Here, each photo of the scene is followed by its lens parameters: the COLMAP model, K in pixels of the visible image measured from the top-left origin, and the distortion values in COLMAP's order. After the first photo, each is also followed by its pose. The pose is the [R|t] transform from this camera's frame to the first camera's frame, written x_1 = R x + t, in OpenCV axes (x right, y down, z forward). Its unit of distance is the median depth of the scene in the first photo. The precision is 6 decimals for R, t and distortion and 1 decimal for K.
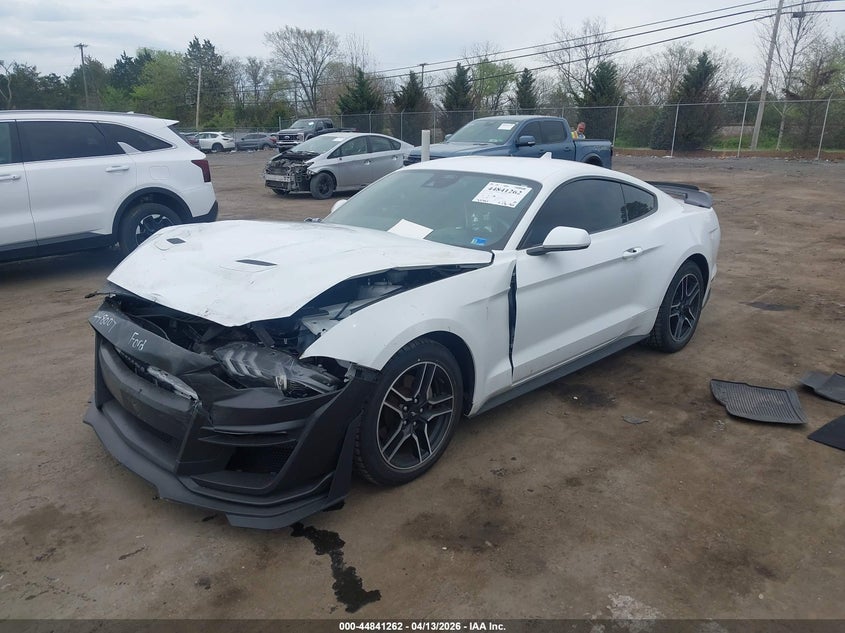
lens RADIAL K [[669.0, 0, 402.0], [0, 669.0, 318.6], [0, 0, 1]] dist [0.006898, 0.004311]
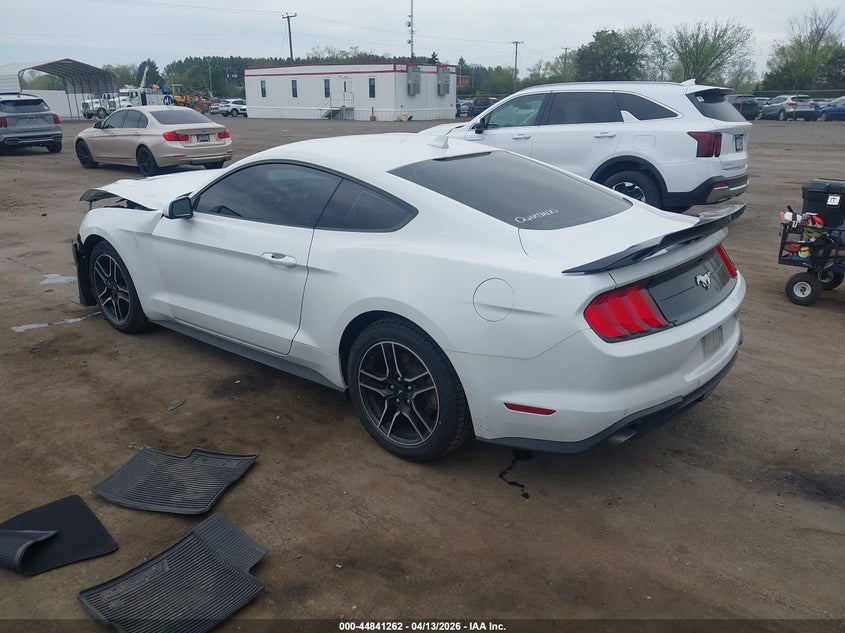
lens RADIAL K [[669.0, 0, 402.0], [0, 669.0, 318.6], [0, 0, 1]] dist [0.006898, 0.004311]
pose [[0.075580, 0.316436, -0.945598, 1.147585], [-0.266821, 0.920148, 0.286592, -0.305382], [0.960778, 0.230645, 0.153976, 1.037391]]
